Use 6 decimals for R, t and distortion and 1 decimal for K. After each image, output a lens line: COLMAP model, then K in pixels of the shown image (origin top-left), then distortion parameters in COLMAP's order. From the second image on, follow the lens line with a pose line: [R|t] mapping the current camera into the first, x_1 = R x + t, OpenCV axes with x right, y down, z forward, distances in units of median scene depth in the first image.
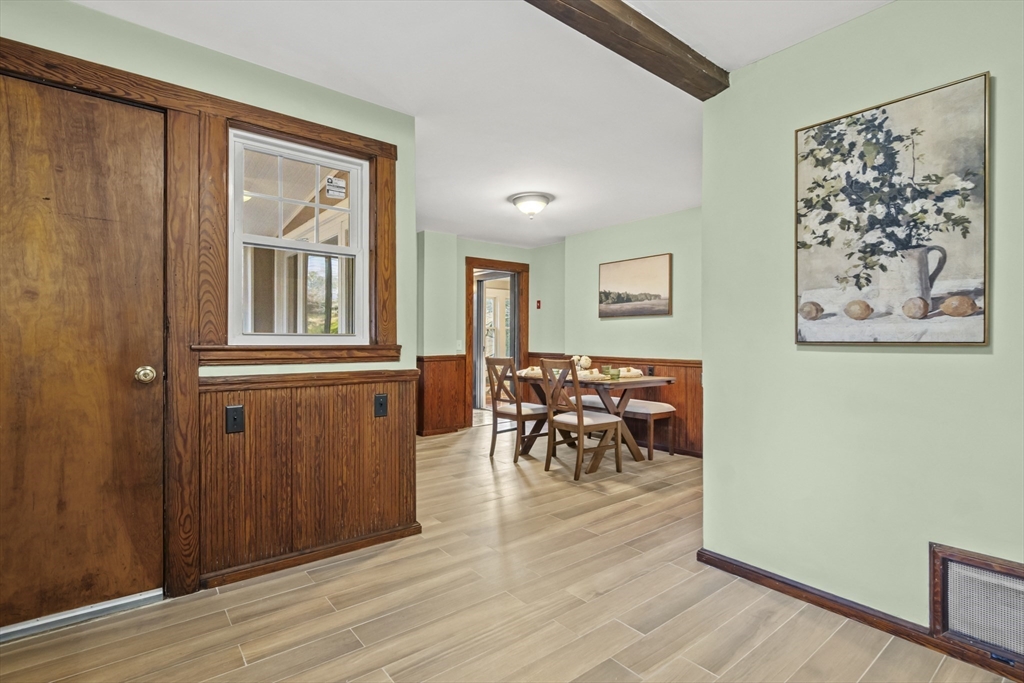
lens RADIAL K [[503.2, 0, 512.9], [0, 503.2, 343.0], [0, 0, 1]] dist [0.000897, -0.003355]
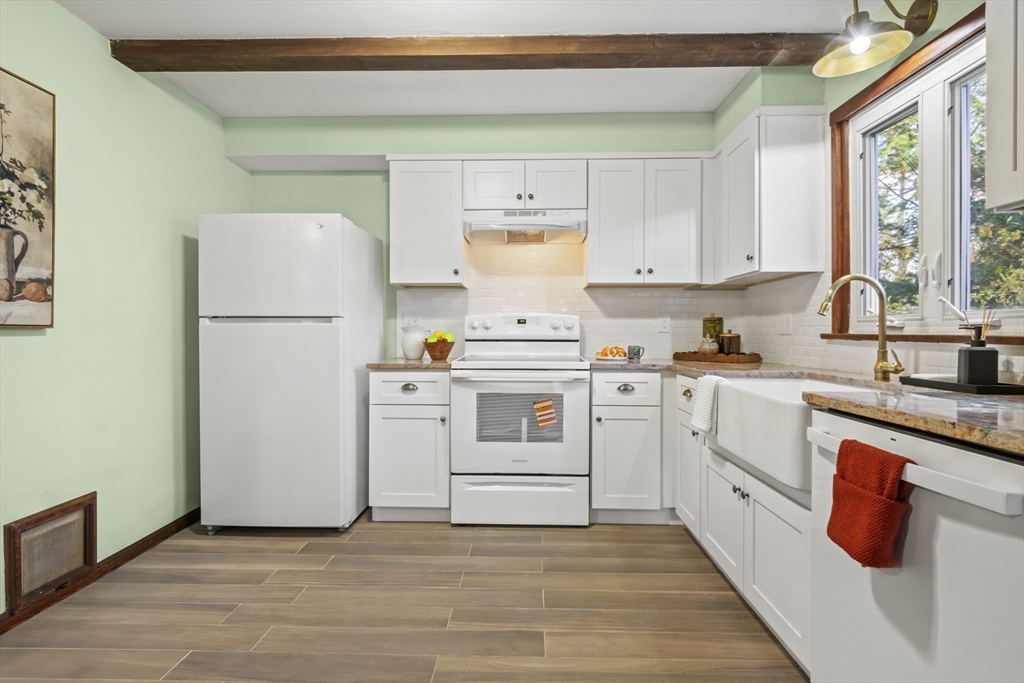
lens RADIAL K [[503.2, 0, 519.5], [0, 503.2, 335.3], [0, 0, 1]] dist [0.000897, -0.003355]
pose [[-0.766302, -0.006988, 0.642443, -0.604991], [-0.004565, 0.999975, 0.005433, 0.009351], [-0.642465, 0.001231, -0.766314, 1.132622]]
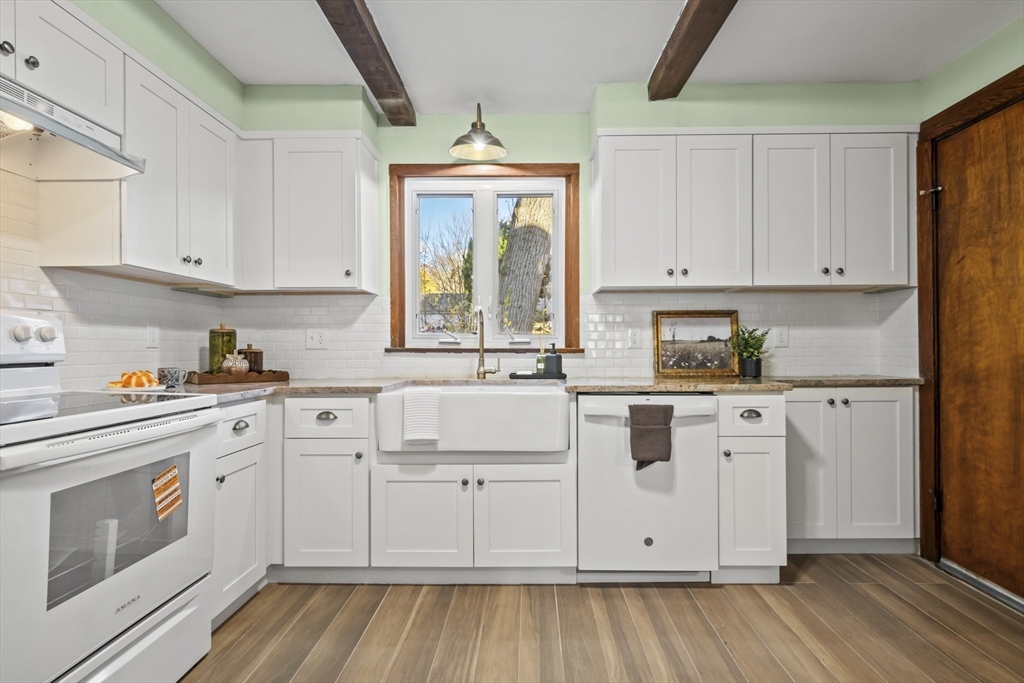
lens RADIAL K [[503.2, 0, 519.6], [0, 503.2, 347.5], [0, 0, 1]] dist [0.000897, -0.003355]
pose [[-0.639796, 0.001599, -0.768543, 0.599980], [0.003150, 0.999995, -0.000542, 0.009168], [0.768538, -0.002768, -0.639798, 0.913767]]
